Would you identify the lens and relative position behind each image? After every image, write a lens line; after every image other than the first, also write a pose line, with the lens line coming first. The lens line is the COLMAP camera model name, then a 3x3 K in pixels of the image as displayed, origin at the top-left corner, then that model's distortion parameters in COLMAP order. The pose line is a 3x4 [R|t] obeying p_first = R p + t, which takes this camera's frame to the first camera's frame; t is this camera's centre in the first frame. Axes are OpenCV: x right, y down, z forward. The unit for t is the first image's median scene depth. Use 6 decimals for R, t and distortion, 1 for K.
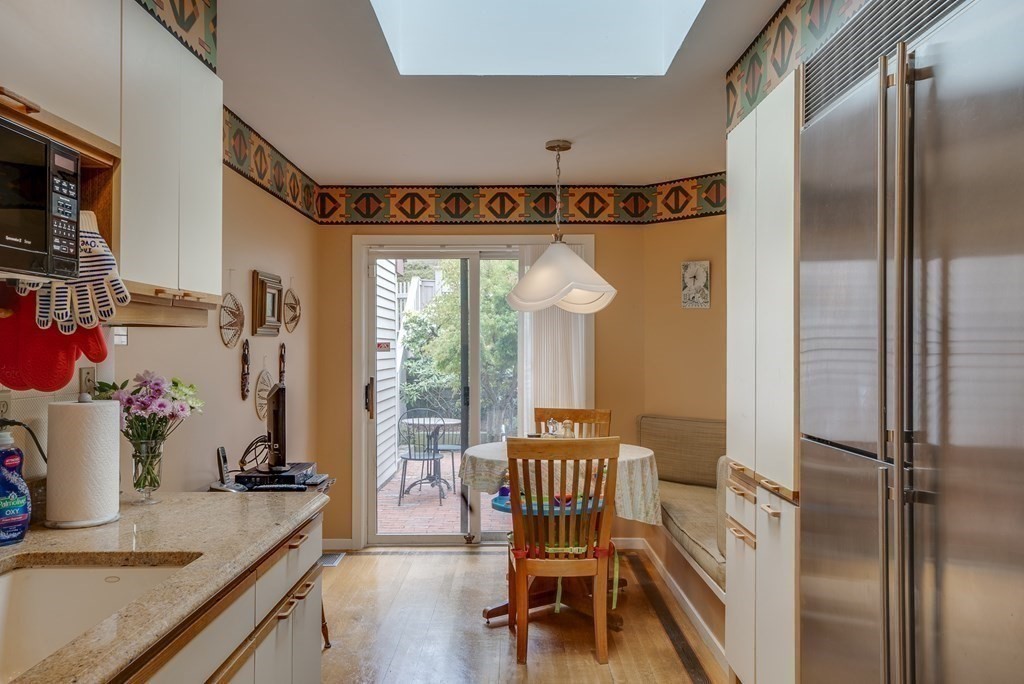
lens RADIAL K [[623.9, 0, 511.2], [0, 623.9, 343.5], [0, 0, 1]] dist [-0.020036, 0.014271]
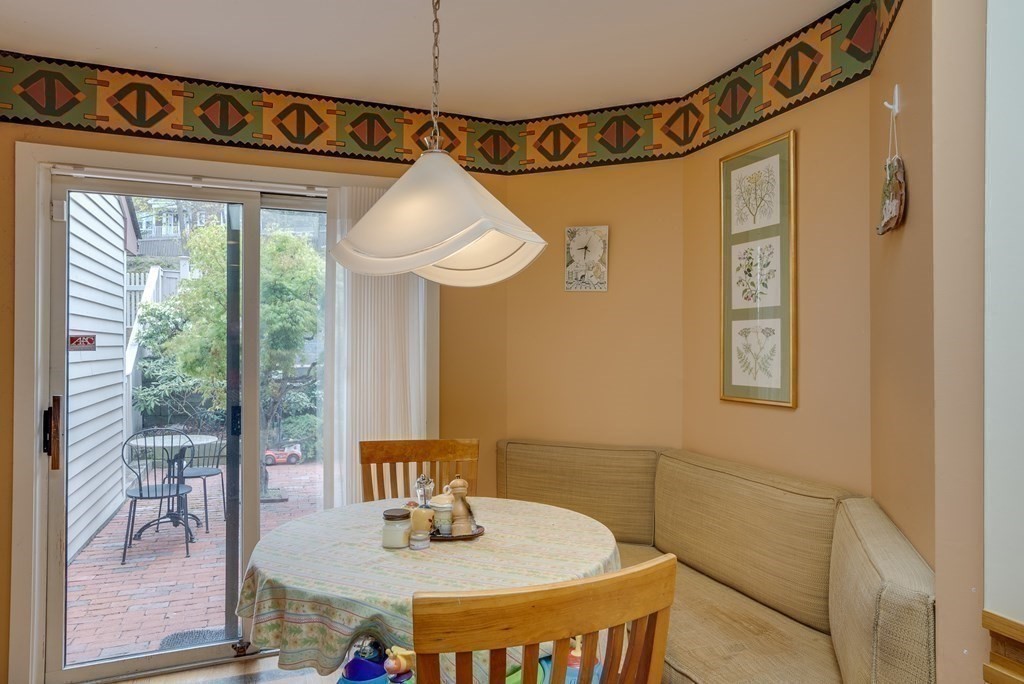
lens RADIAL K [[623.9, 0, 514.8], [0, 623.9, 340.5], [0, 0, 1]] dist [-0.020036, 0.014271]
pose [[0.931007, 0.006428, 0.364945, -0.041080], [-0.005724, 0.999979, -0.003011, 0.002839], [-0.364956, 0.000715, 0.931024, 0.320642]]
